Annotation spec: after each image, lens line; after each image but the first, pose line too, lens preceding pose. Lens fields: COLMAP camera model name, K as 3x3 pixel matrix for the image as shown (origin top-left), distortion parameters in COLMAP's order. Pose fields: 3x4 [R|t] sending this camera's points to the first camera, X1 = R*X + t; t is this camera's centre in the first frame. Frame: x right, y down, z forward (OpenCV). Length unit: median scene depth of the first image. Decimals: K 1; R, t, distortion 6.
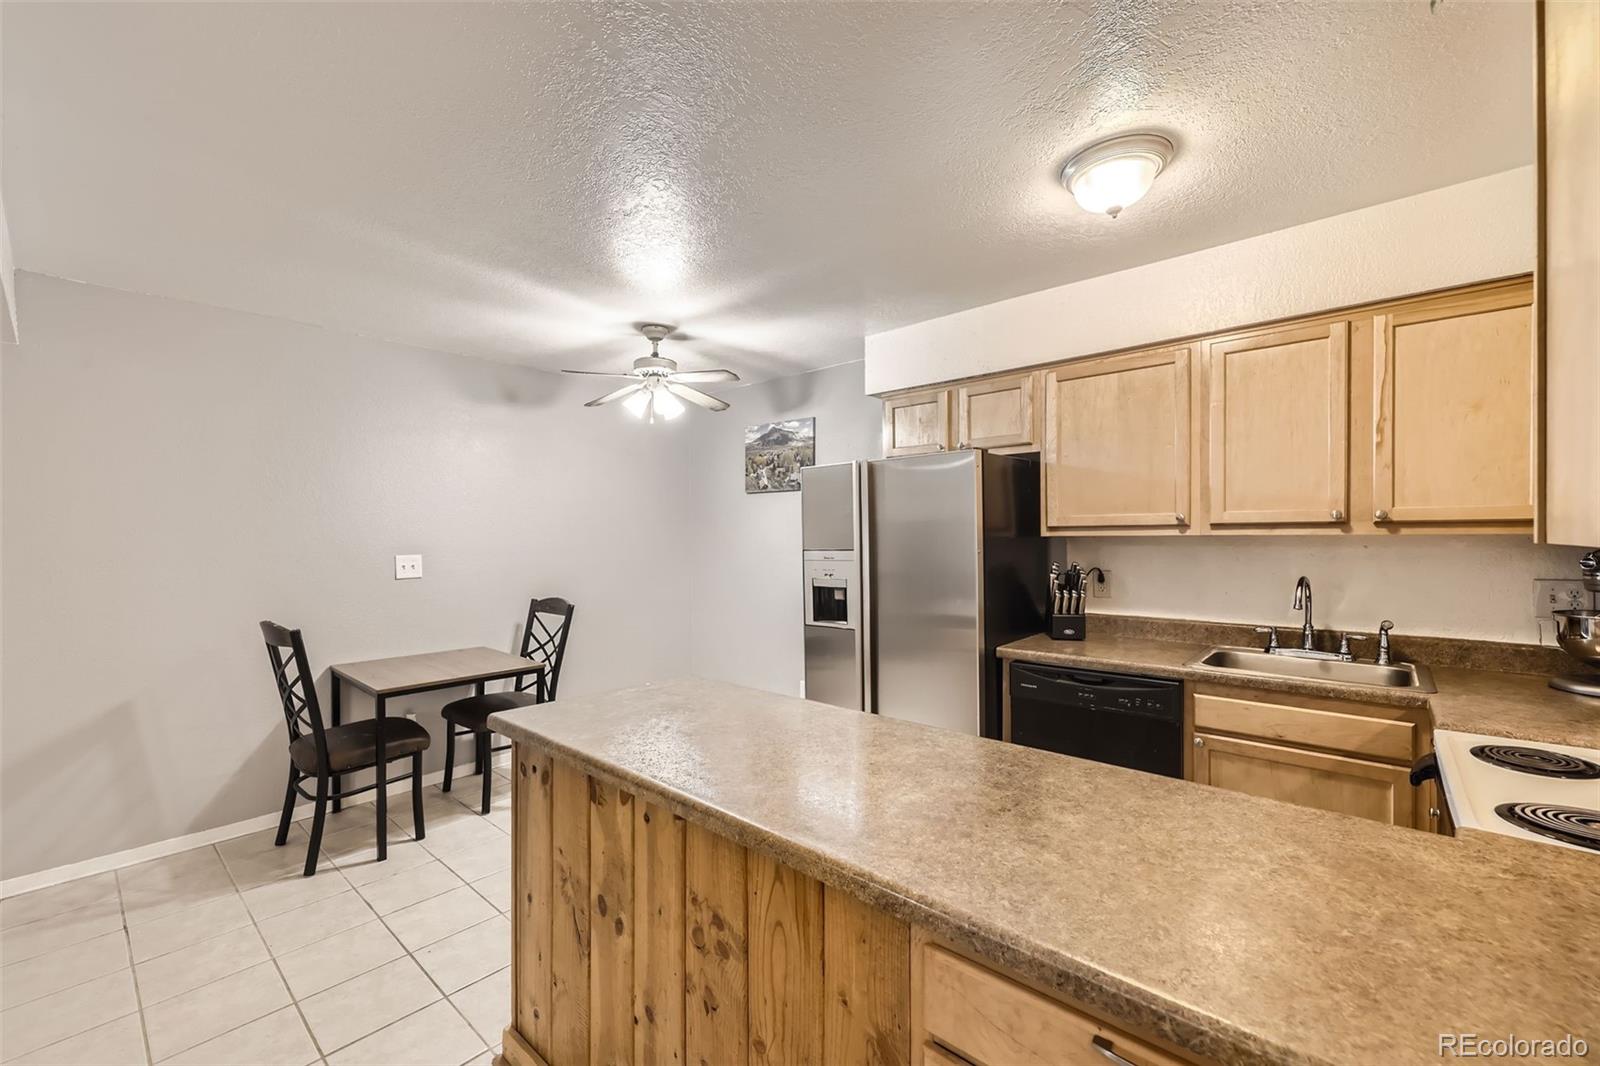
lens RADIAL K [[647.7, 0, 790.0], [0, 647.7, 541.1], [0, 0, 1]] dist [0.009247, -0.002199]
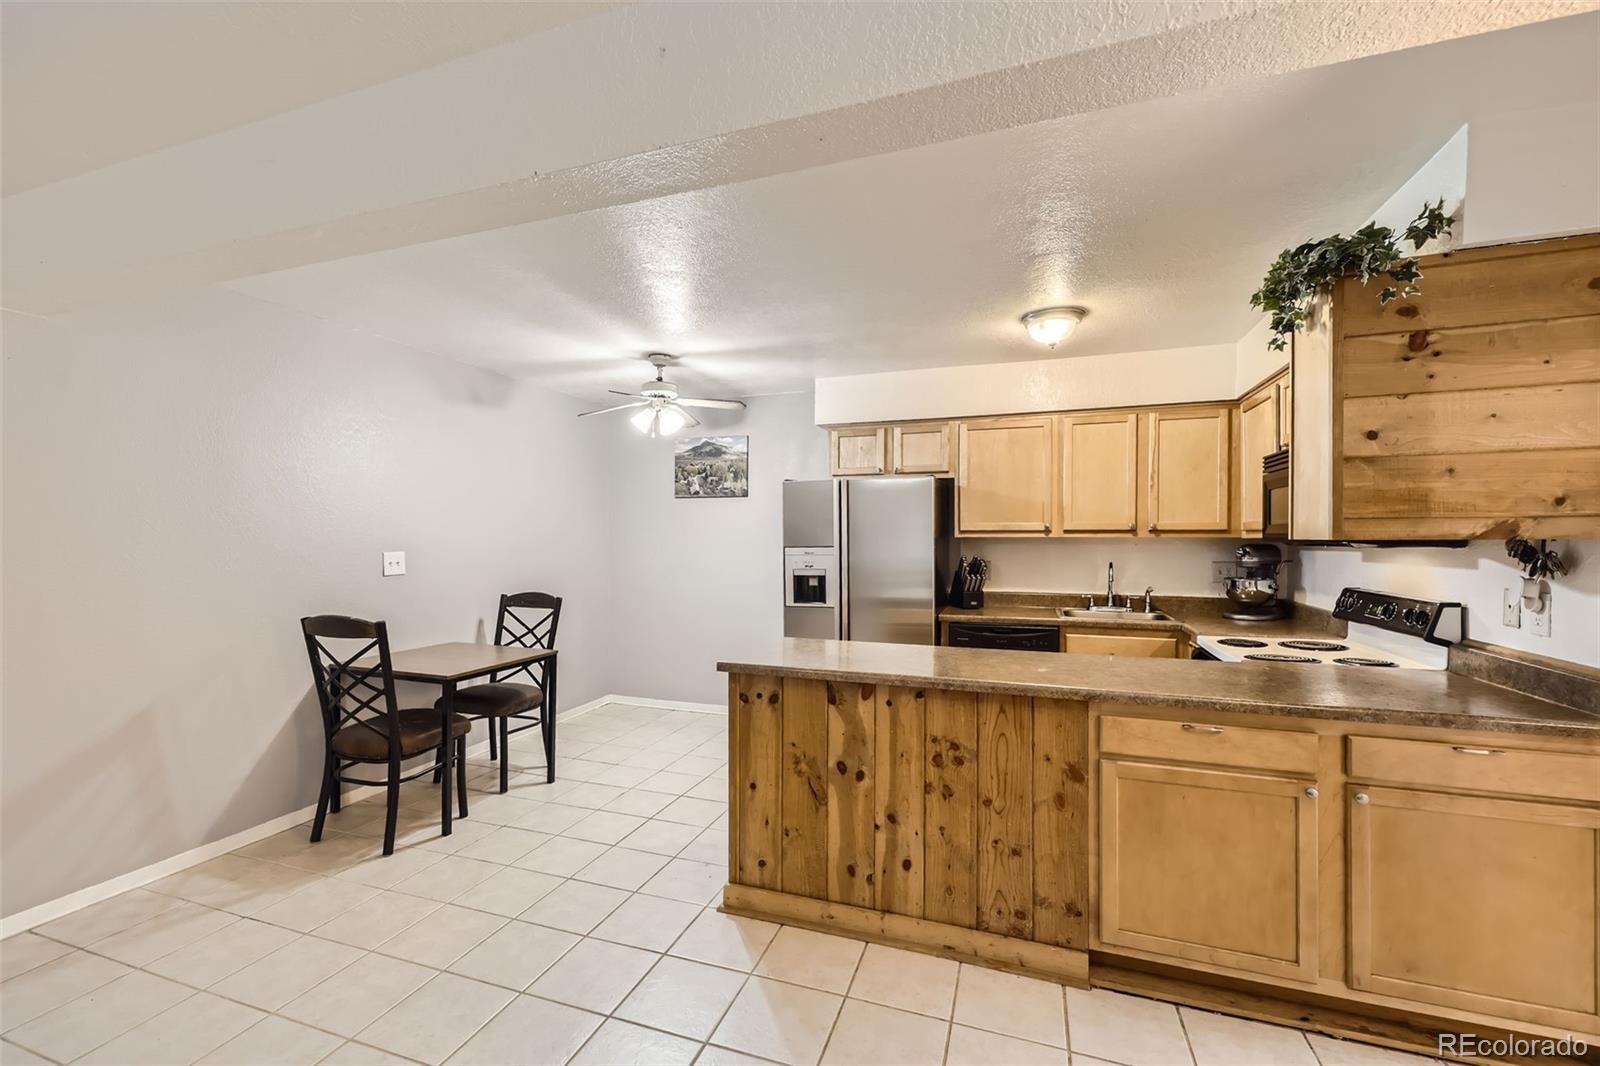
lens RADIAL K [[669.4, 0, 788.2], [0, 669.4, 542.6], [0, 0, 1]] dist [0.004168, 0.000980]
pose [[0.926636, 0.003733, 0.375941, -0.528022], [-0.003636, 0.999993, -0.000969, 0.007418], [-0.375942, -0.000469, 0.926643, -0.238245]]
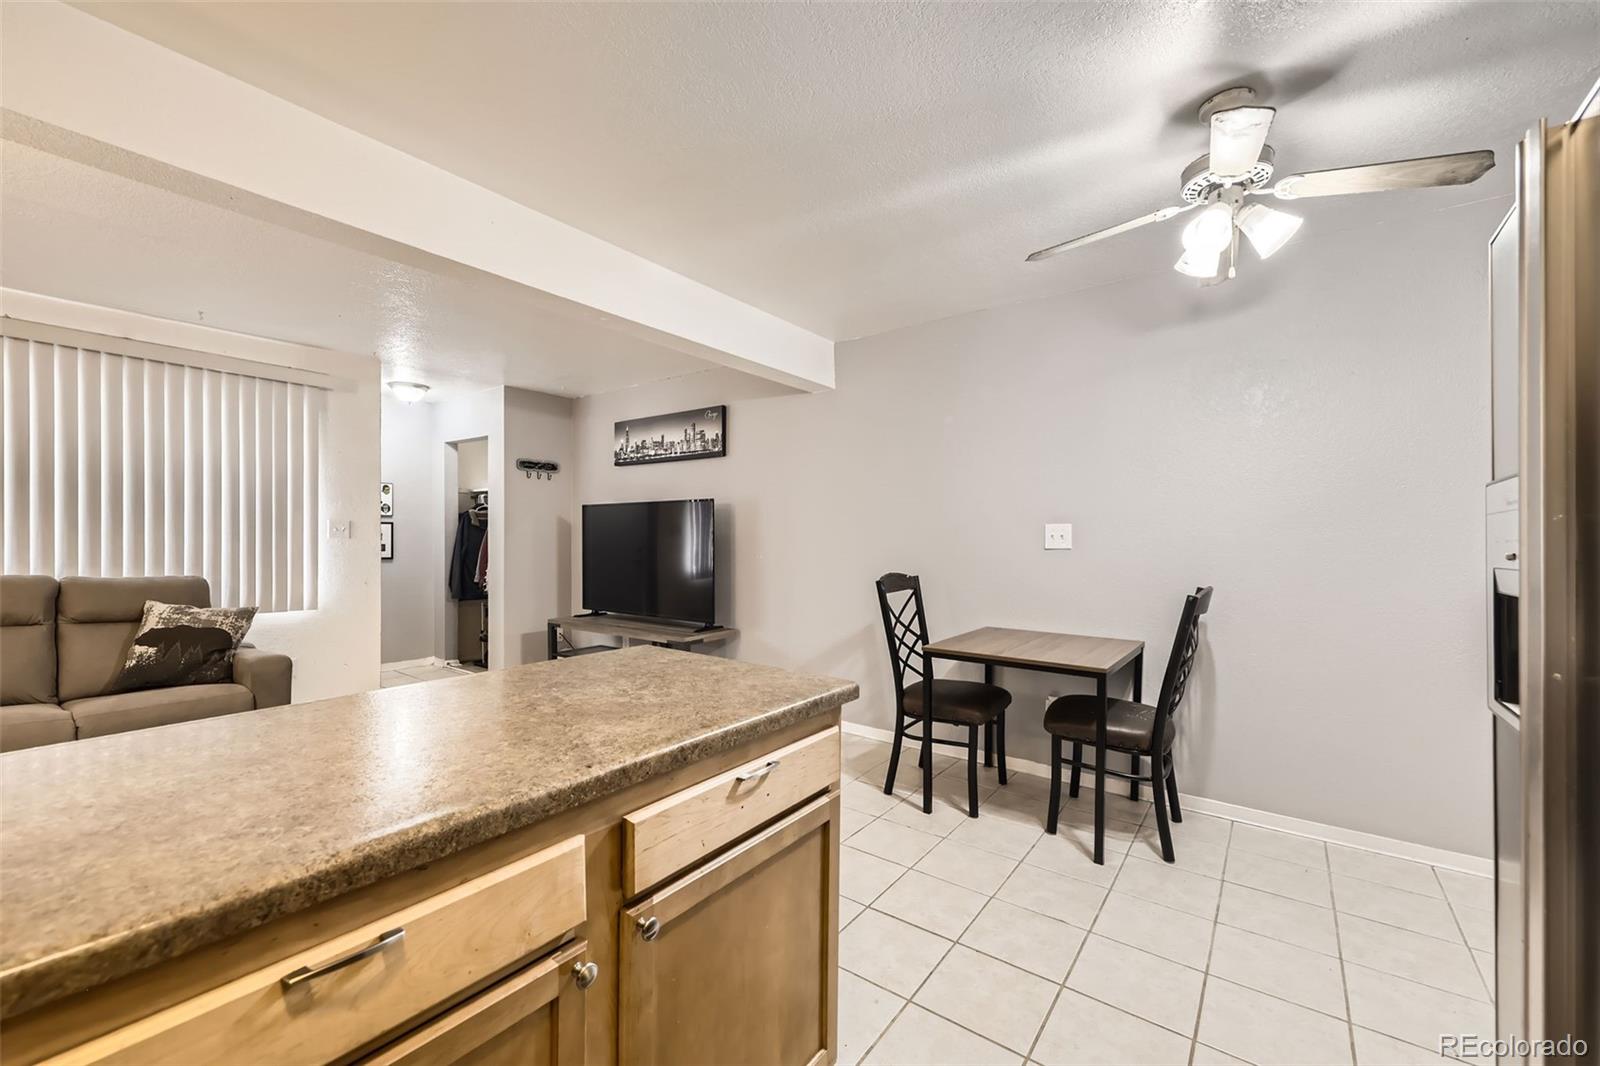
lens RADIAL K [[642.4, 0, 792.0], [0, 642.4, 542.6], [0, 0, 1]] dist [0.007580, -0.000054]
pose [[0.084697, 0.016078, -0.996277, 0.368695], [-0.014086, 0.999789, 0.014937, 0.049886], [0.996307, 0.012768, 0.084906, 0.701358]]
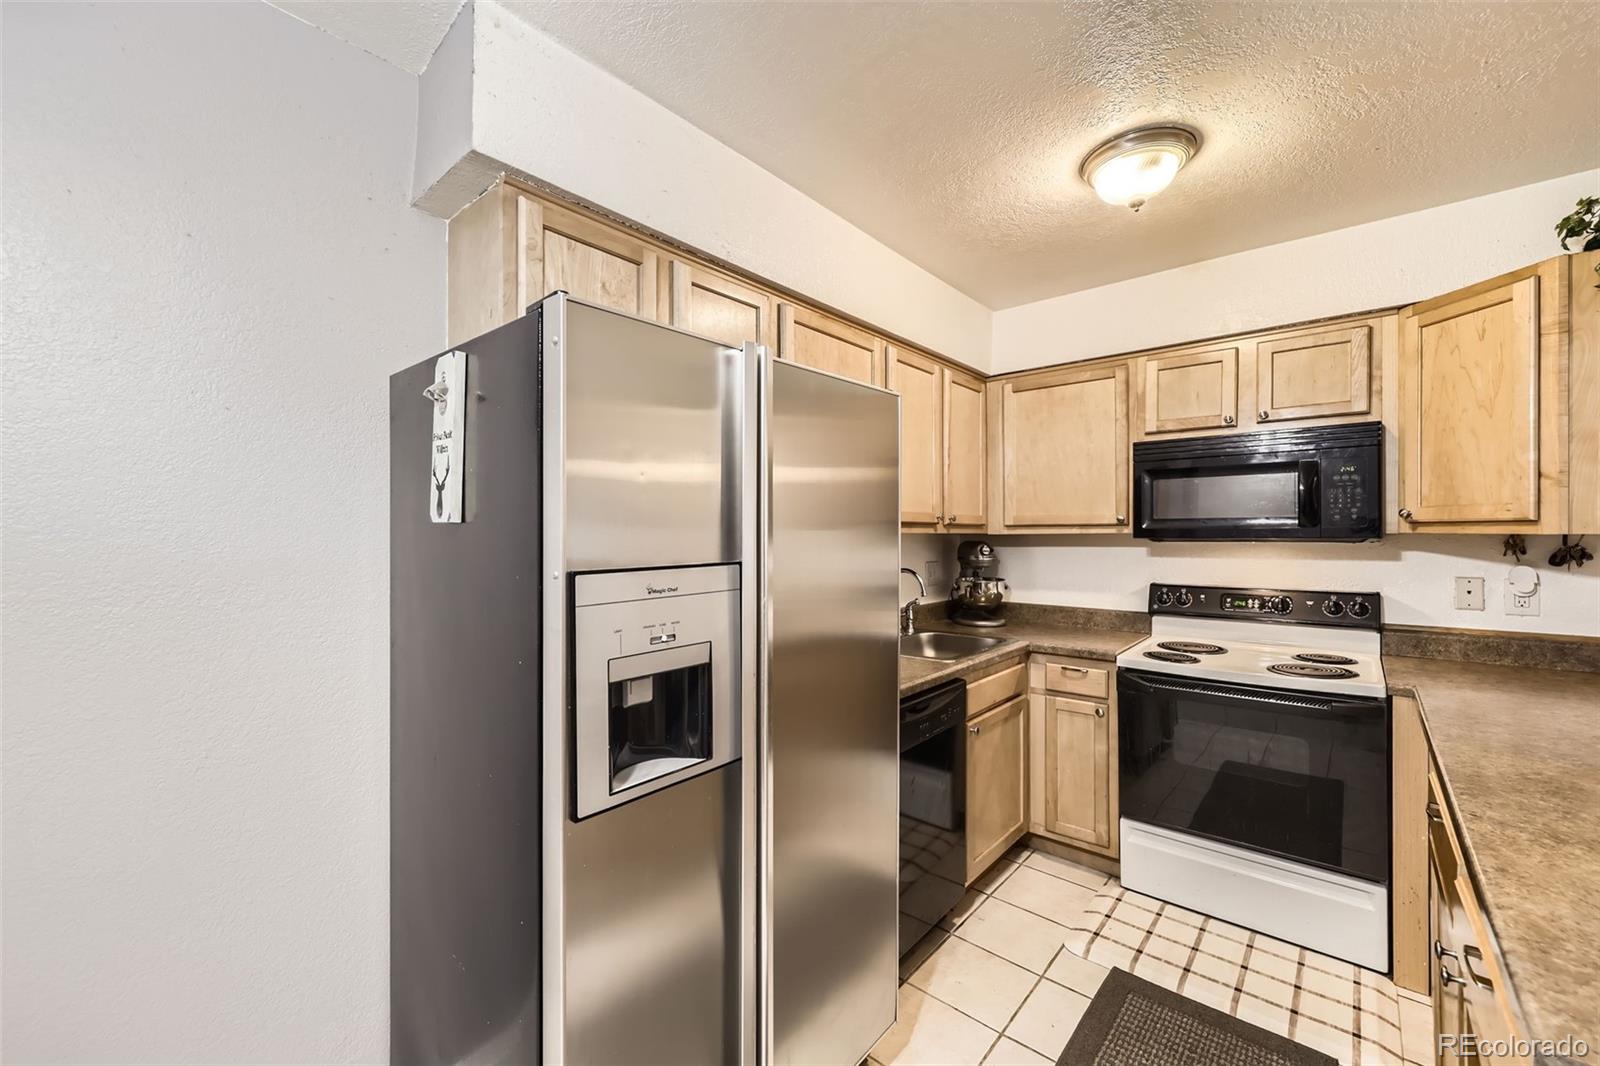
lens RADIAL K [[647.7, 0, 791.6], [0, 647.7, 534.4], [0, 0, 1]] dist [0.009247, -0.002199]
pose [[-0.020833, 0.006901, 0.999759, -0.320380], [0.009160, 0.999936, -0.006712, -0.001846], [-0.999741, 0.009018, -0.020894, 1.036370]]
